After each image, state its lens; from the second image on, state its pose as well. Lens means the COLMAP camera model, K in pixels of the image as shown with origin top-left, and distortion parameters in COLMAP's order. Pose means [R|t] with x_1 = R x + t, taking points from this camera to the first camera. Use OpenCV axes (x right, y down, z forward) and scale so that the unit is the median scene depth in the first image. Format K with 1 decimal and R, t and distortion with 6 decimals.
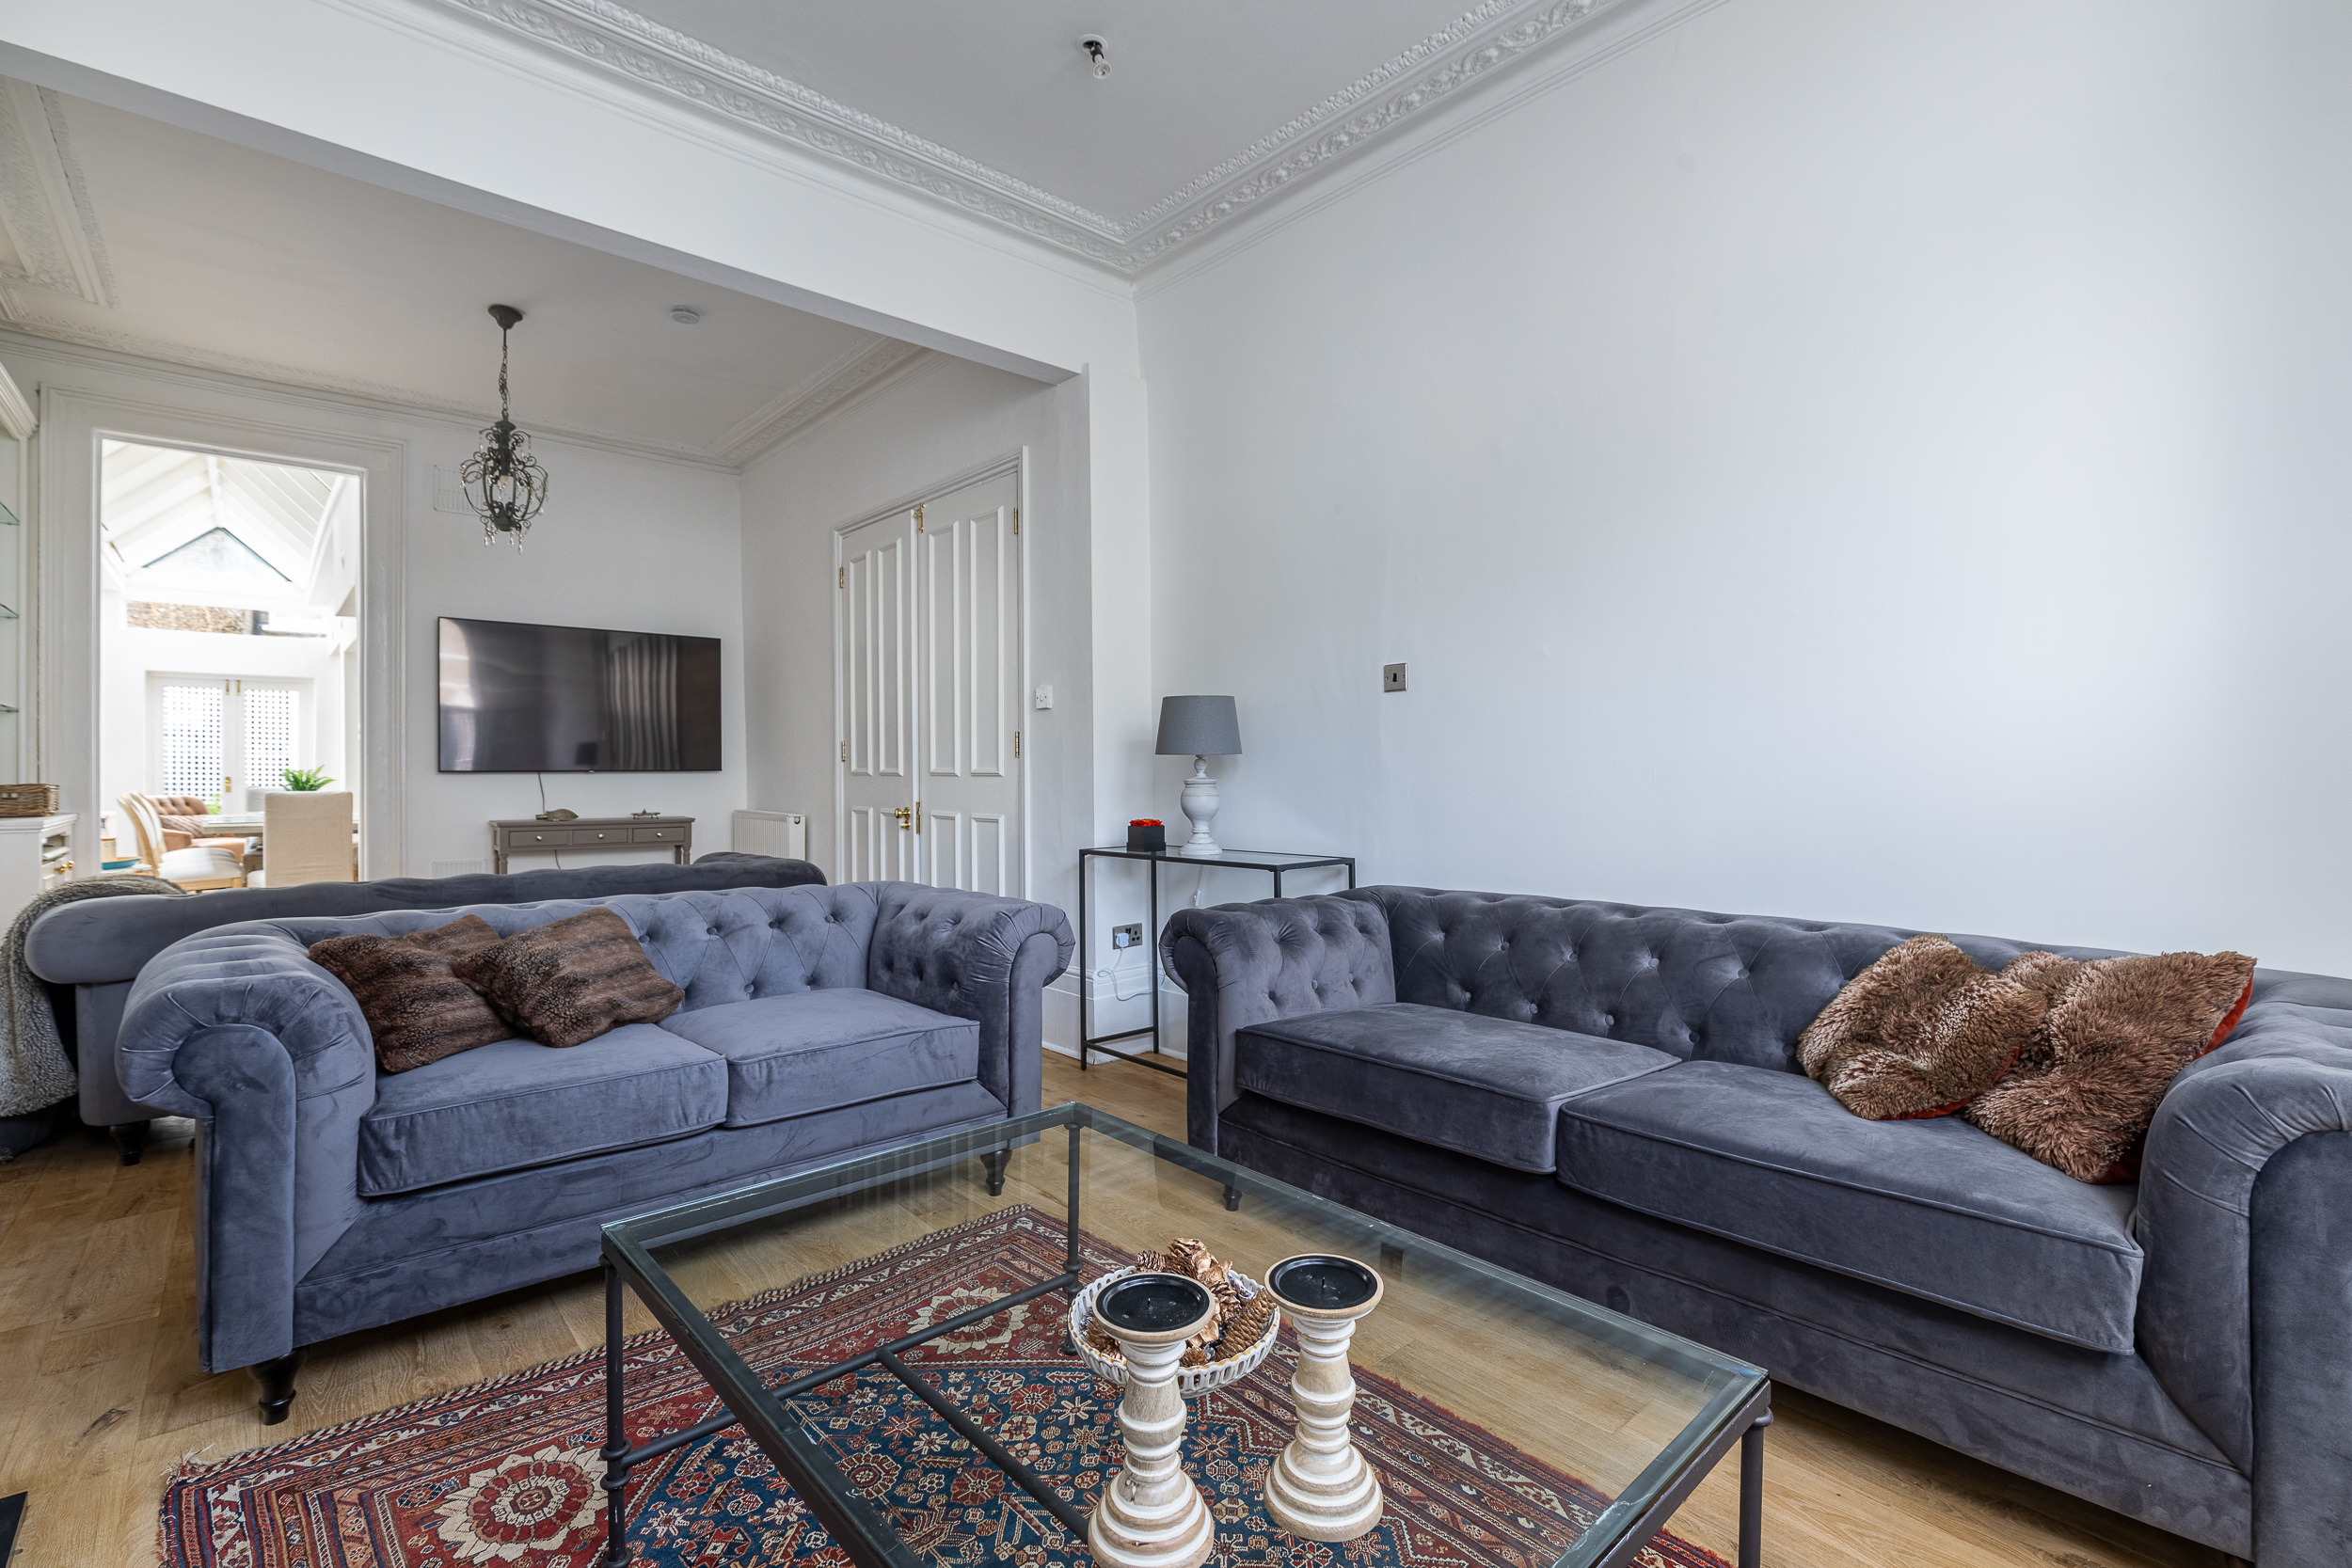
lens RADIAL K [[1048.3, 0, 1184.3], [0, 1048.3, 772.3], [0, 0, 1]] dist [0.002426, -0.002803]
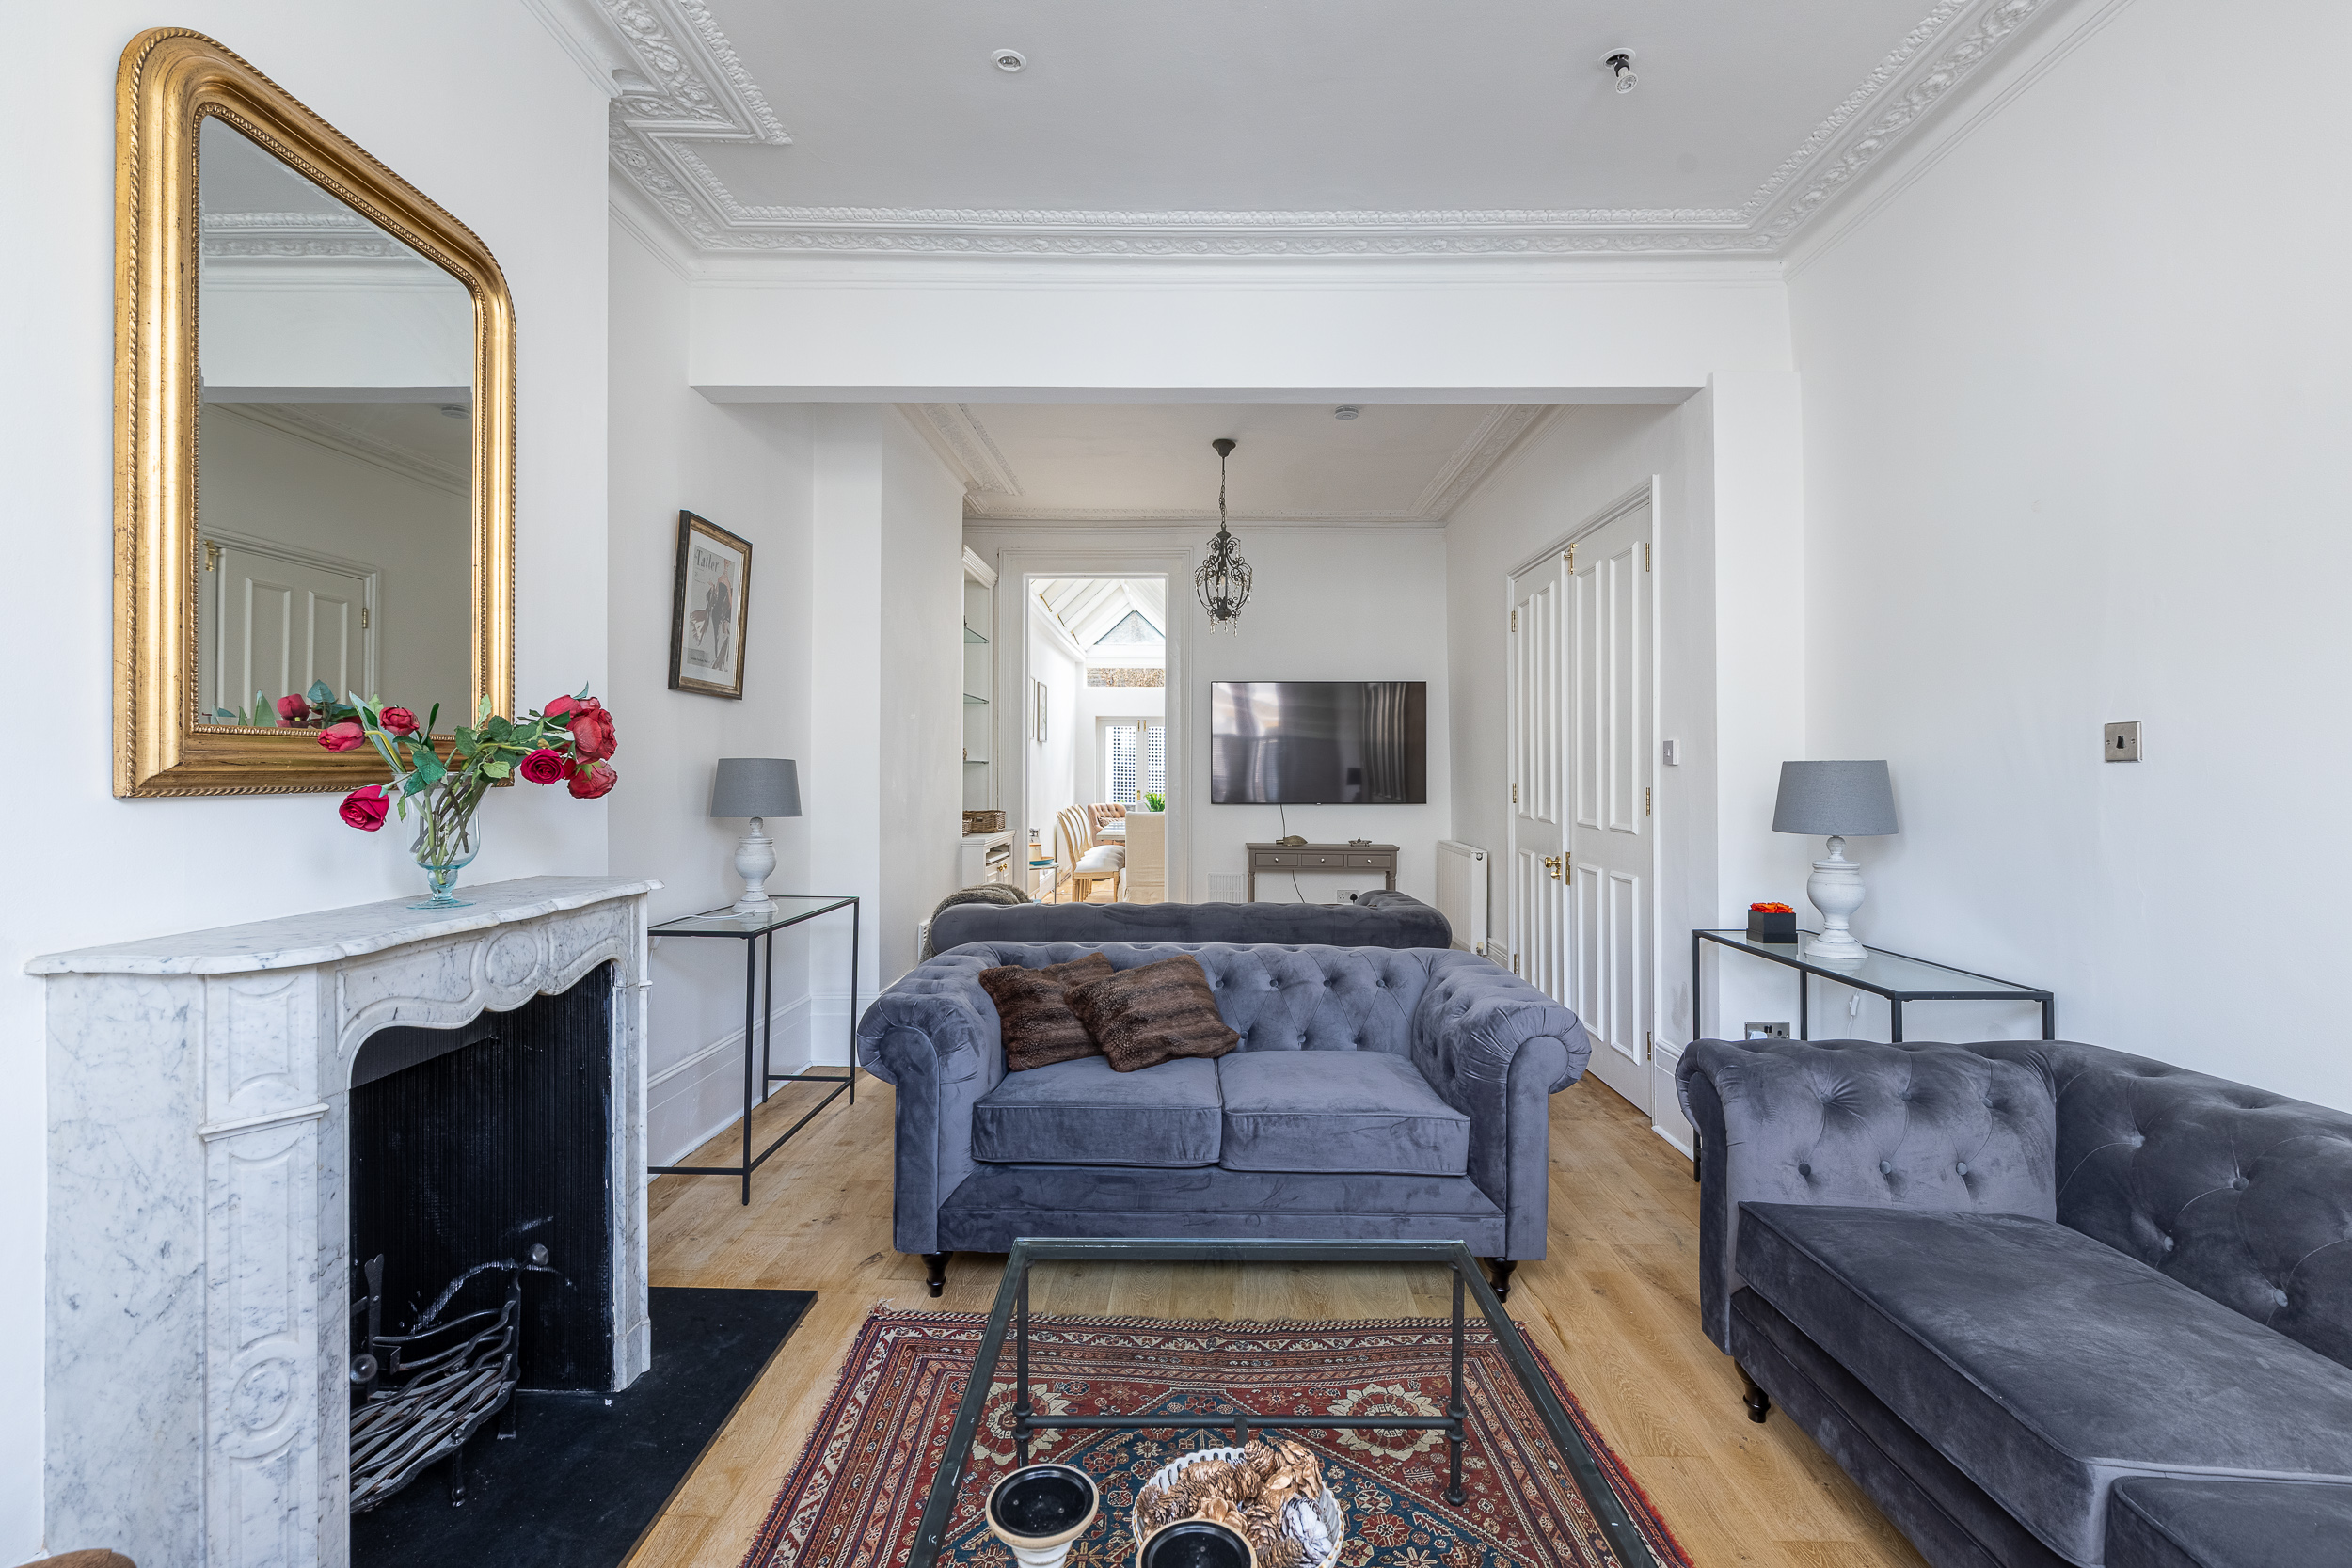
lens RADIAL K [[1048.3, 0, 1186.0], [0, 1048.3, 772.6], [0, 0, 1]] dist [0.002426, -0.002803]
pose [[0.738969, 0.004889, -0.673722, 0.249206], [-0.006233, 0.999980, 0.000420, -0.078930], [0.673711, 0.003889, 0.738985, 0.086726]]
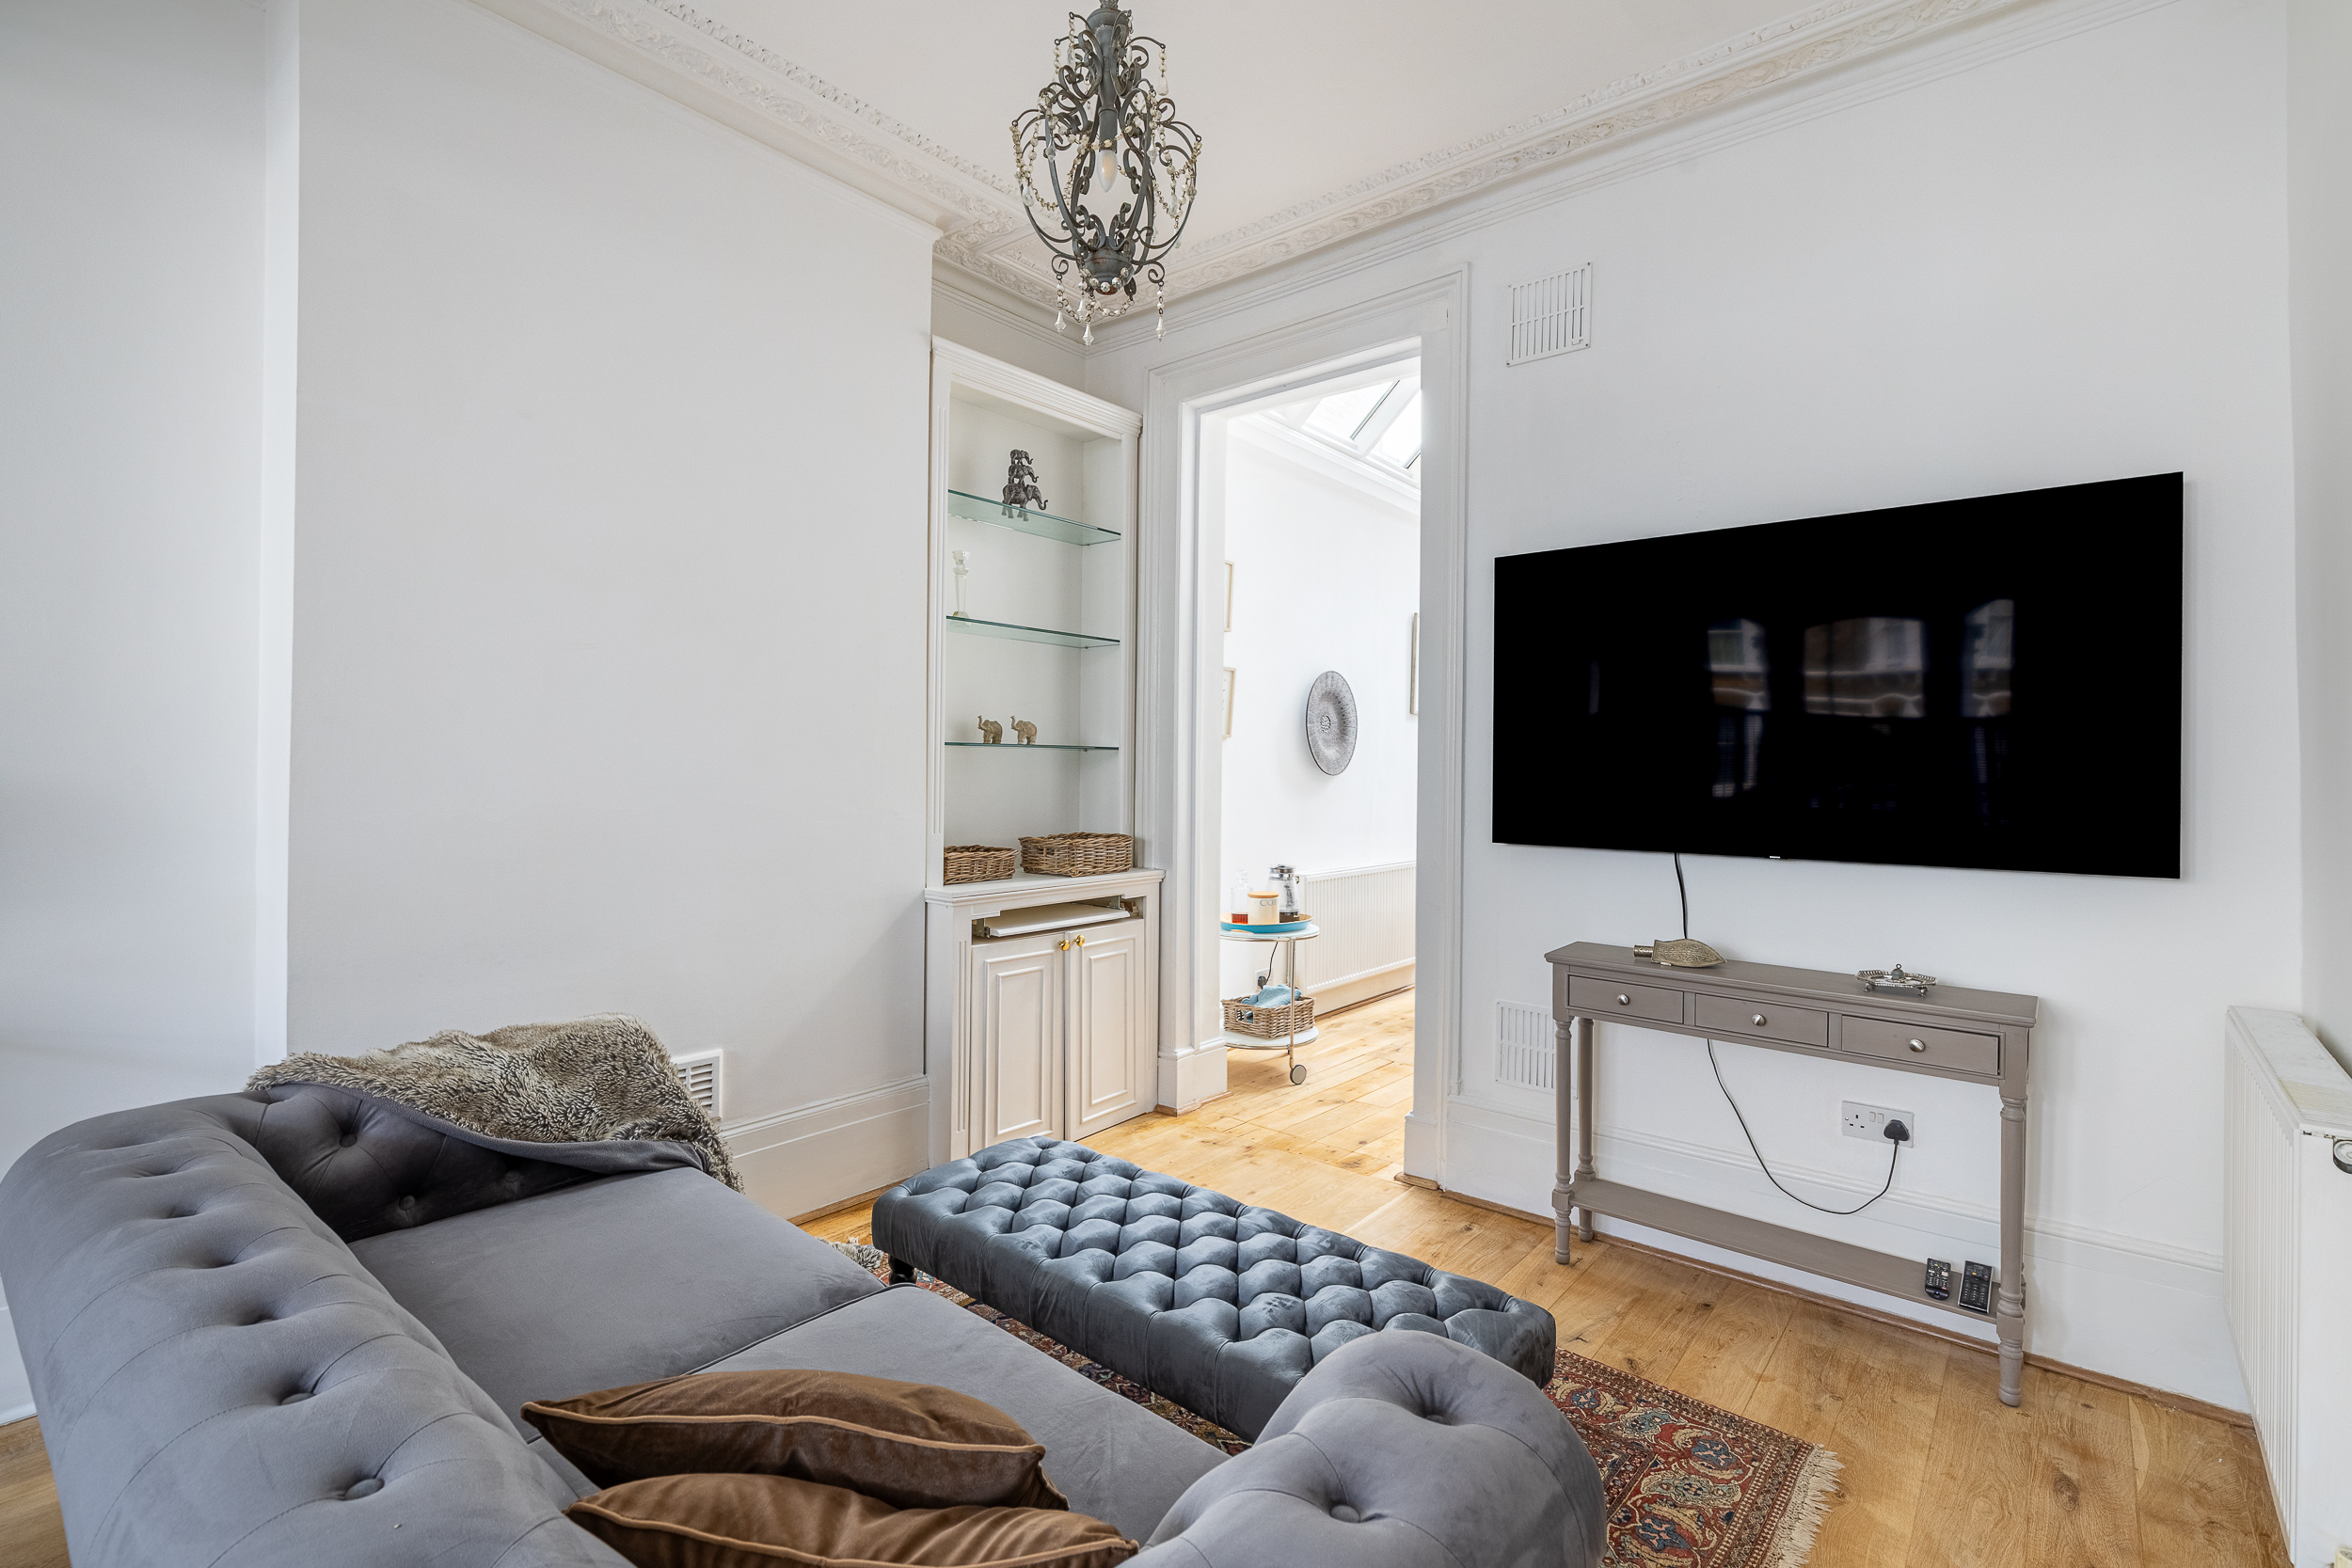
lens RADIAL K [[1048.3, 0, 1189.3], [0, 1048.3, 769.7], [0, 0, 1]] dist [0.002426, -0.002803]
pose [[0.156119, 0.007474, -0.987710, -0.406190], [-0.010456, 0.999928, 0.005914, -0.082166], [0.987683, 0.009404, 0.156186, 1.564028]]
